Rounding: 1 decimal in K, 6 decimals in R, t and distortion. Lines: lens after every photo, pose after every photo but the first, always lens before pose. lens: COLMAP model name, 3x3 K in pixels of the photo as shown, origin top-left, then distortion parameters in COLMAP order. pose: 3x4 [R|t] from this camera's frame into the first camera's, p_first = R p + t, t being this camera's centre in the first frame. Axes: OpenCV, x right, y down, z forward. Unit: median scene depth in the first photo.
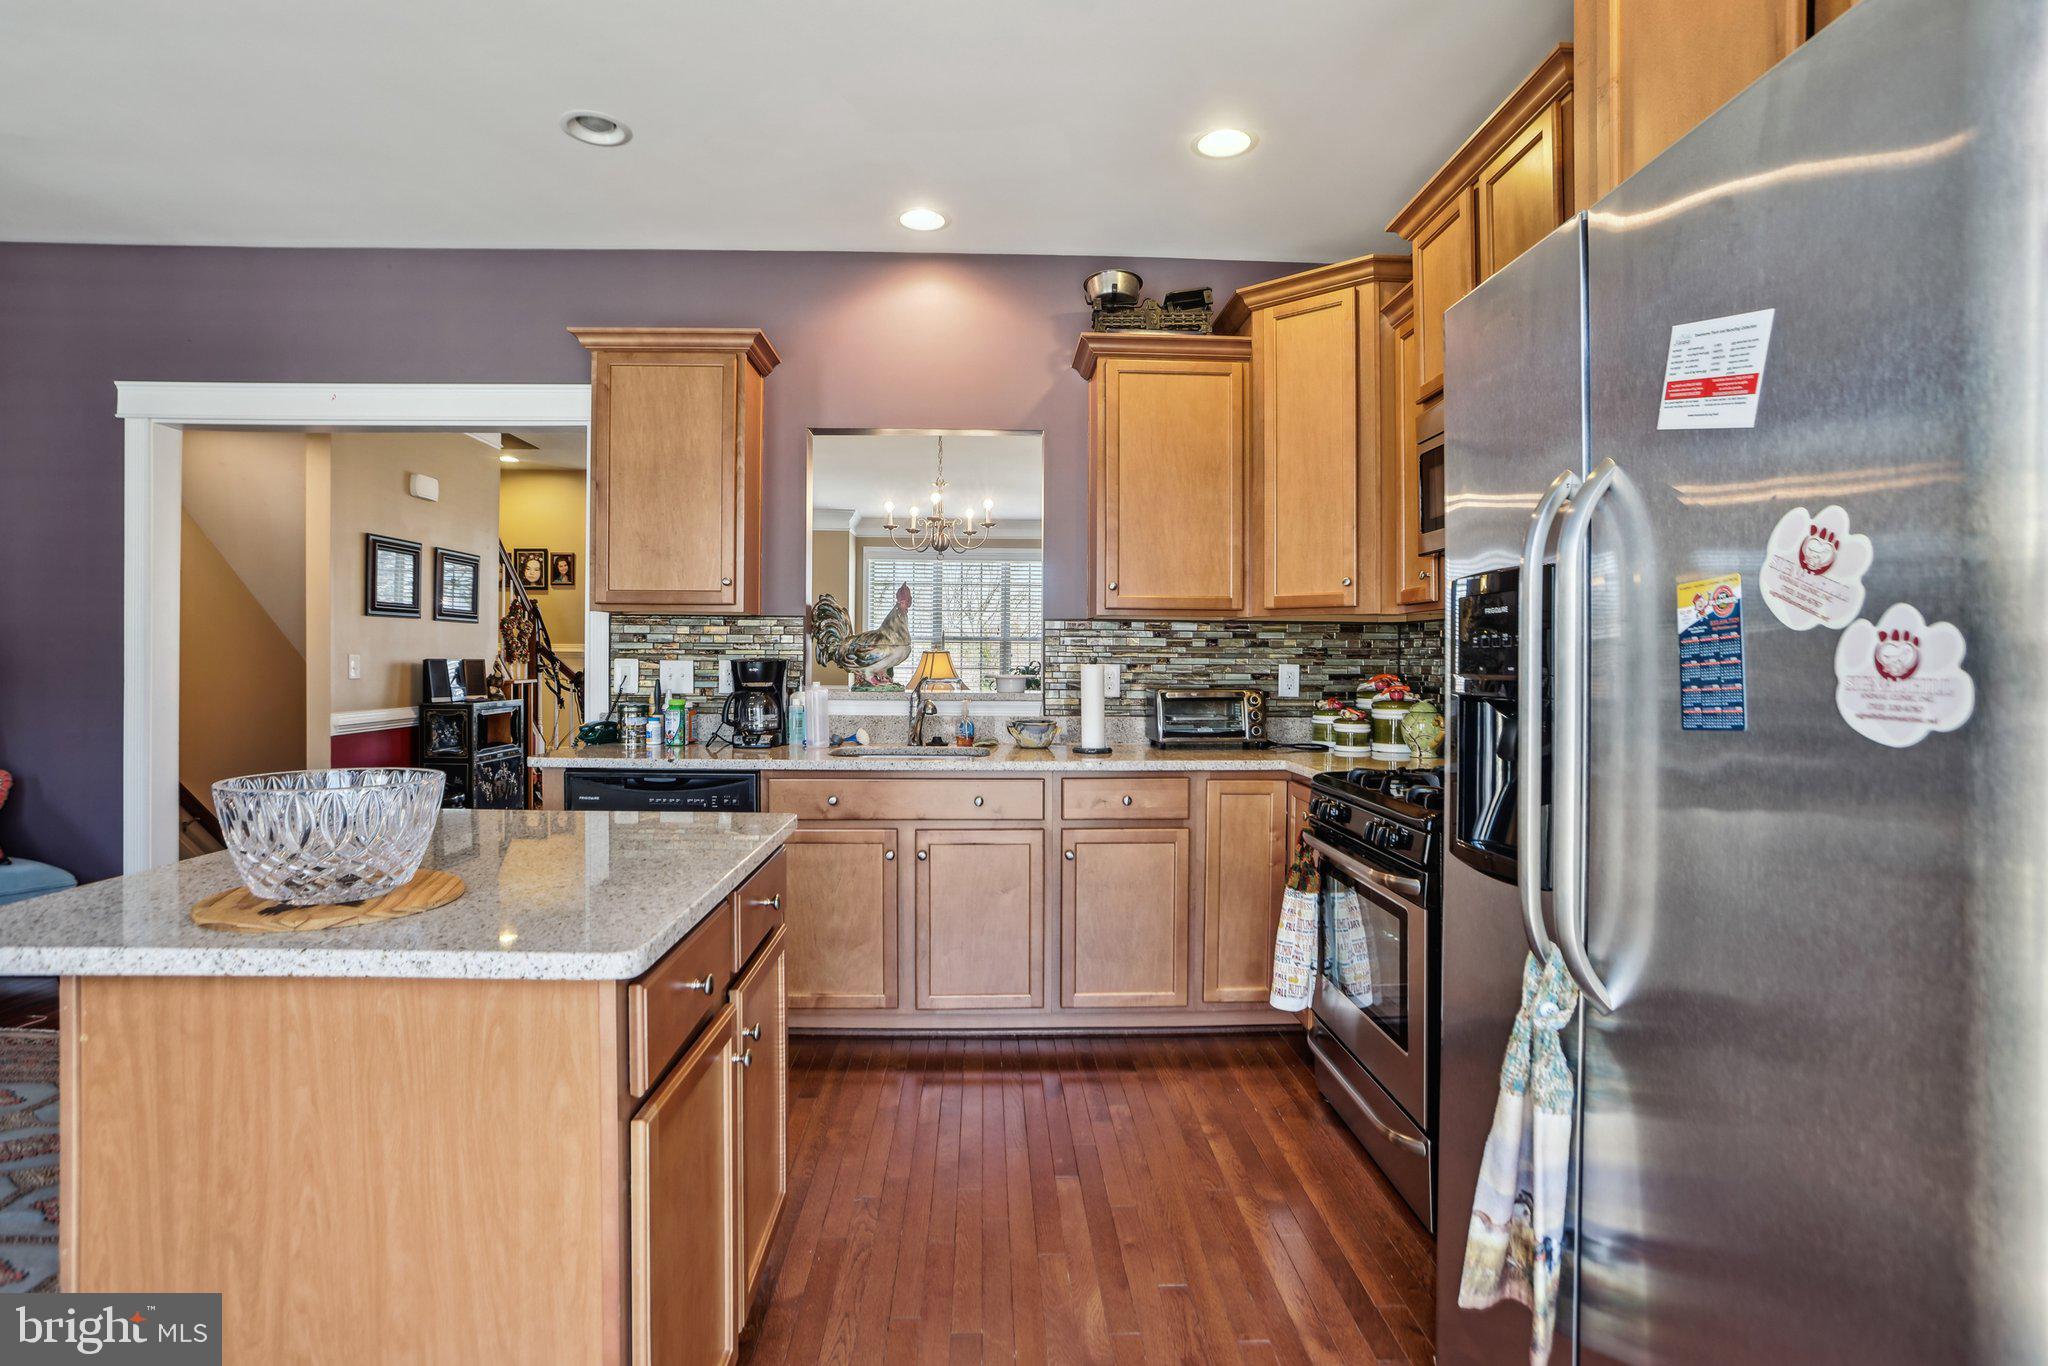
lens RADIAL K [[1008.9, 0, 997.0], [0, 1008.9, 661.4], [0, 0, 1]] dist [-0.044155, 0.023571]
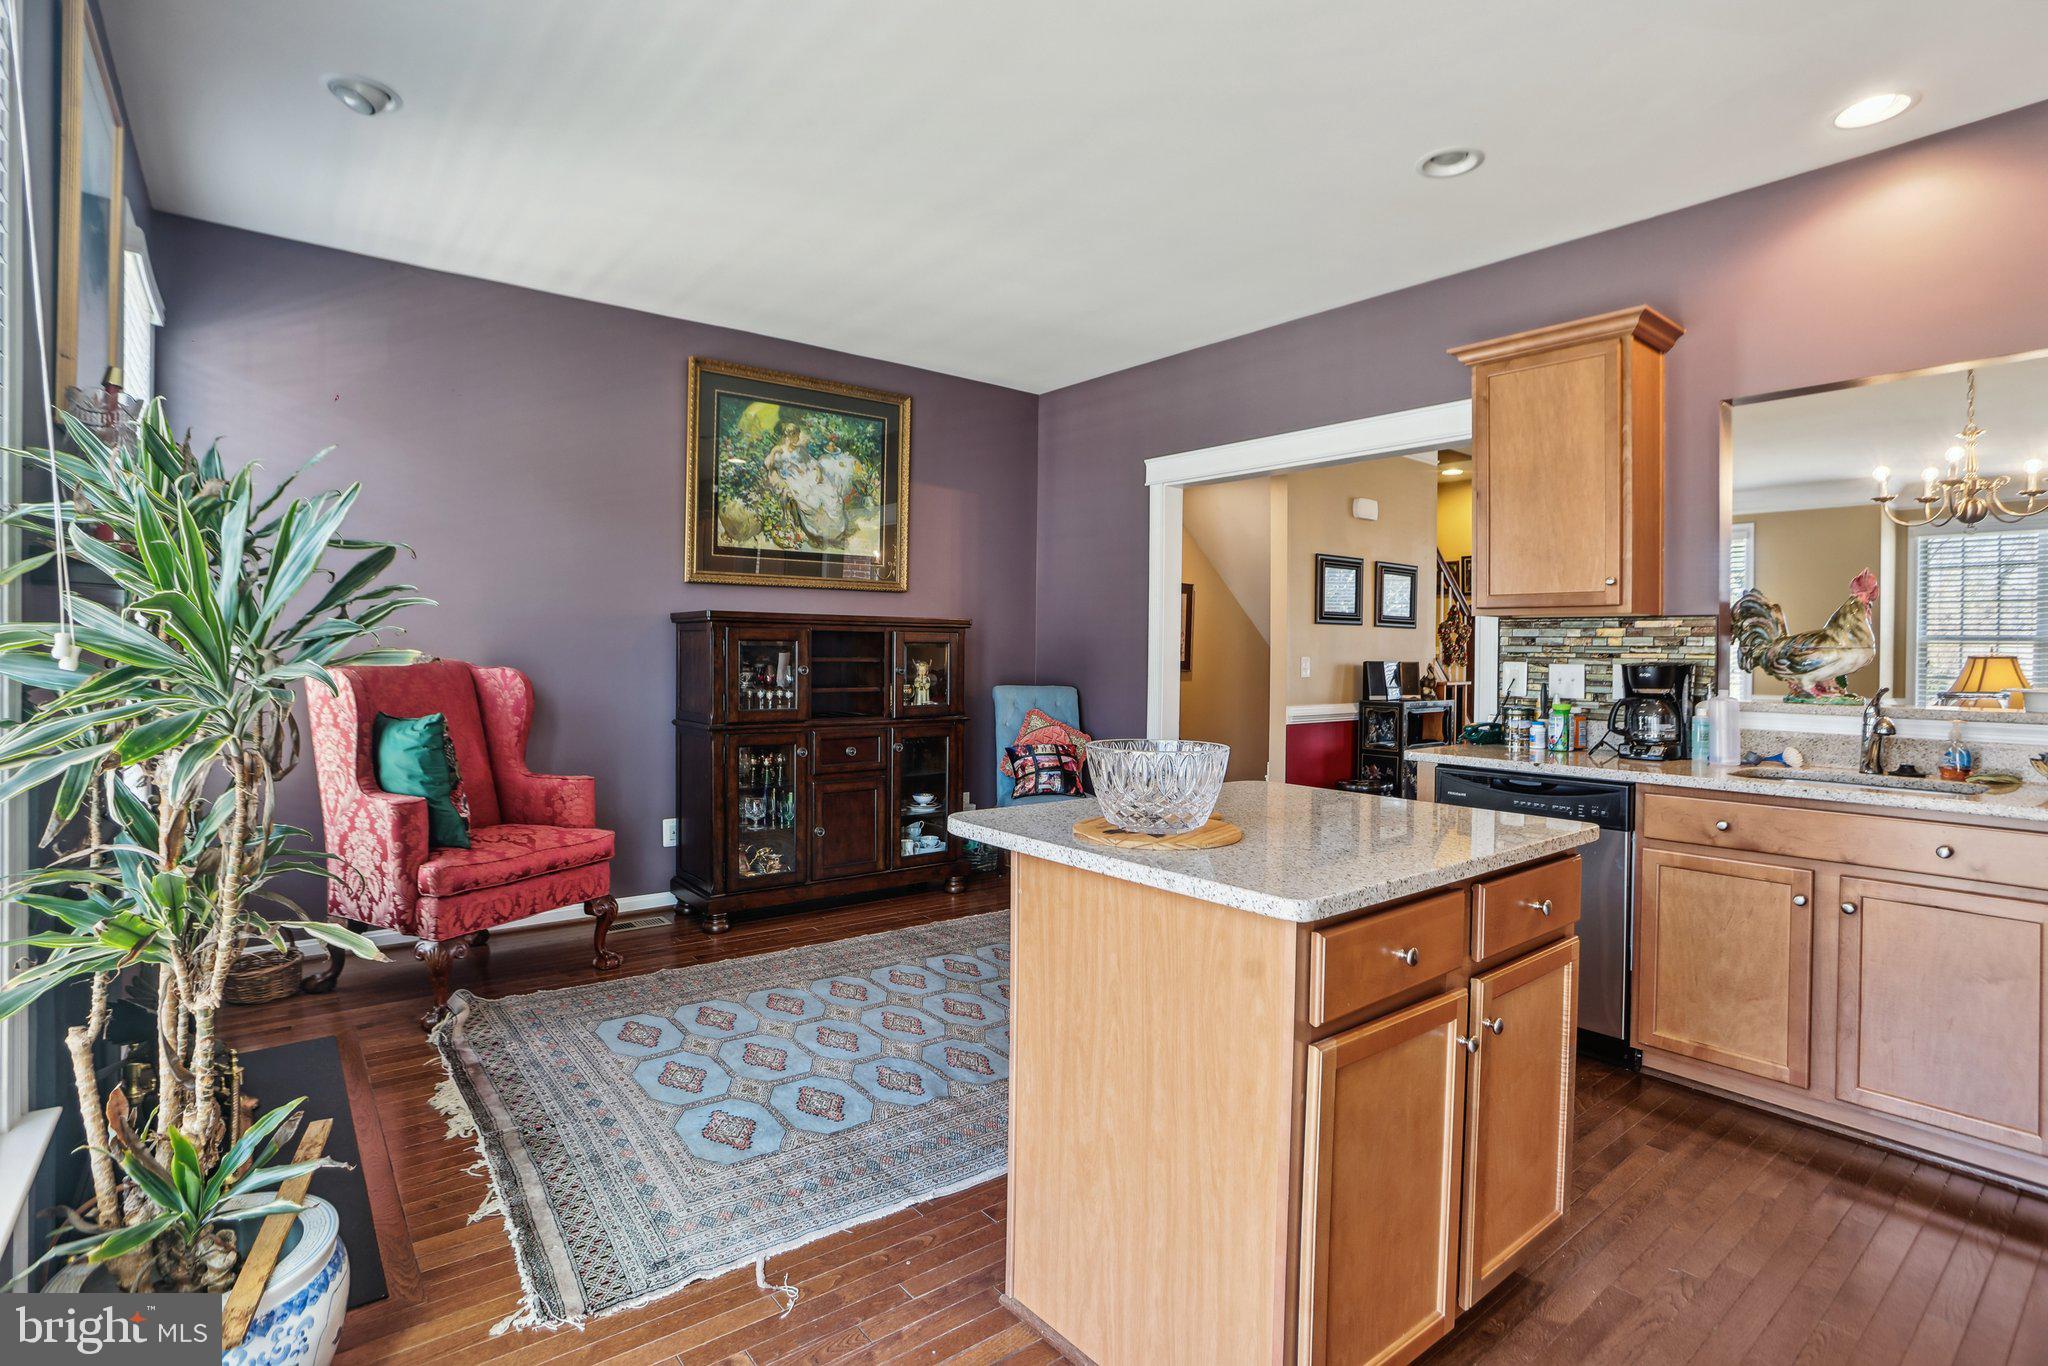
lens RADIAL K [[1008.9, 0, 1030.4], [0, 1008.9, 650.4], [0, 0, 1]] dist [-0.044155, 0.023571]
pose [[0.623291, -0.001403, -0.781989, 0.118447], [-0.010126, 0.999900, -0.009865, 0.000520], [0.781924, 0.014067, 0.623215, -0.006223]]
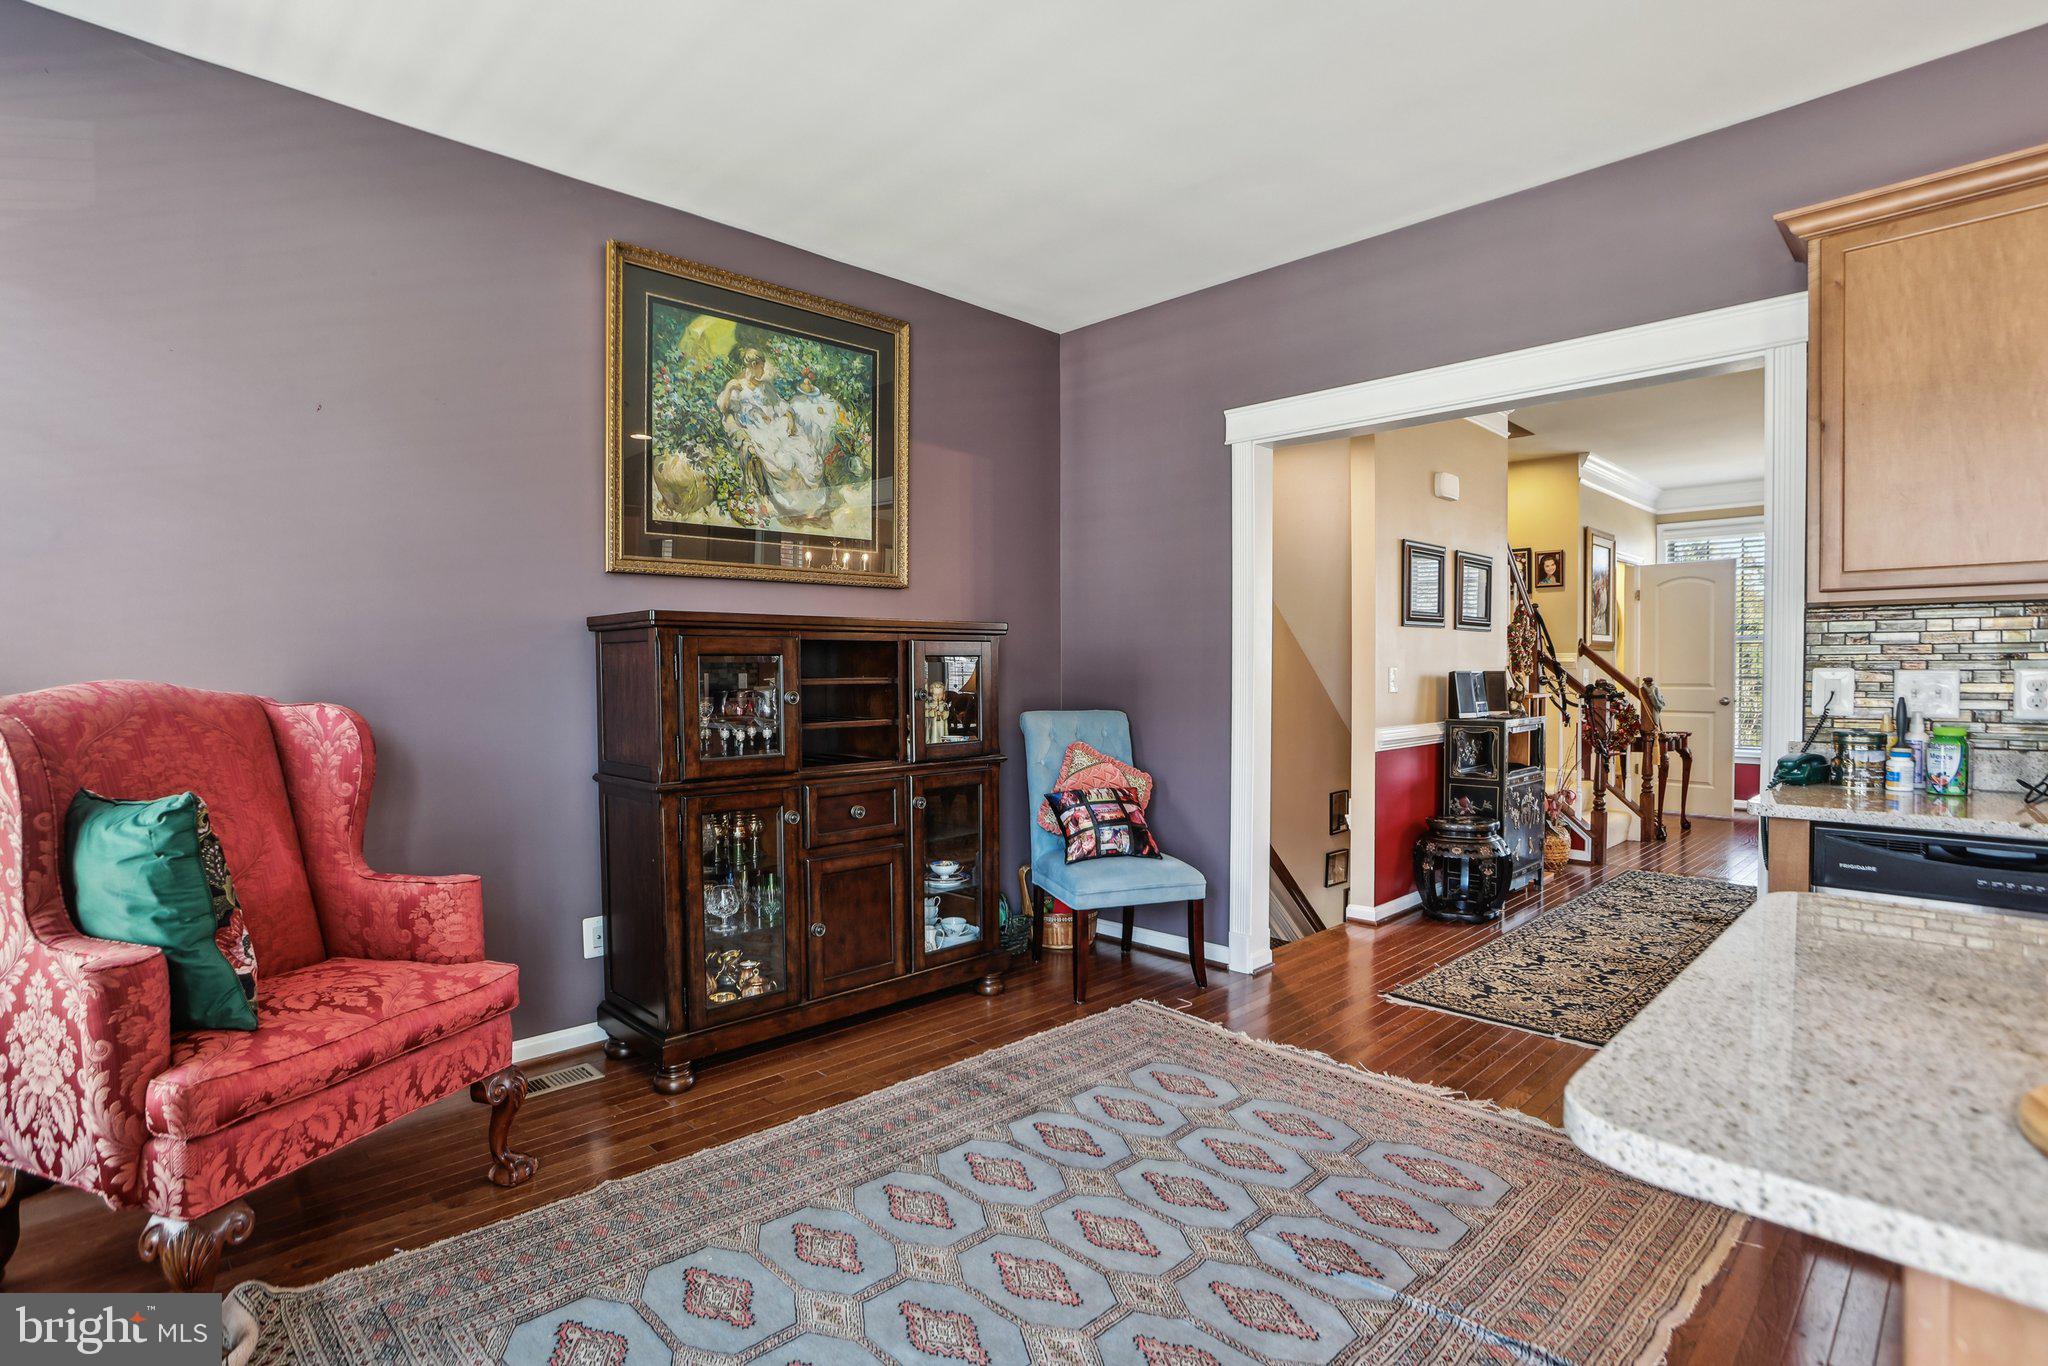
lens RADIAL K [[1008.9, 0, 1024.5], [0, 1008.9, 686.6], [0, 0, 1]] dist [-0.044155, 0.023571]
pose [[0.703779, 0.002237, -0.710416, -0.288900], [0.007275, 0.999920, 0.010355, -0.001005], [0.710382, -0.012457, 0.703706, 0.091322]]
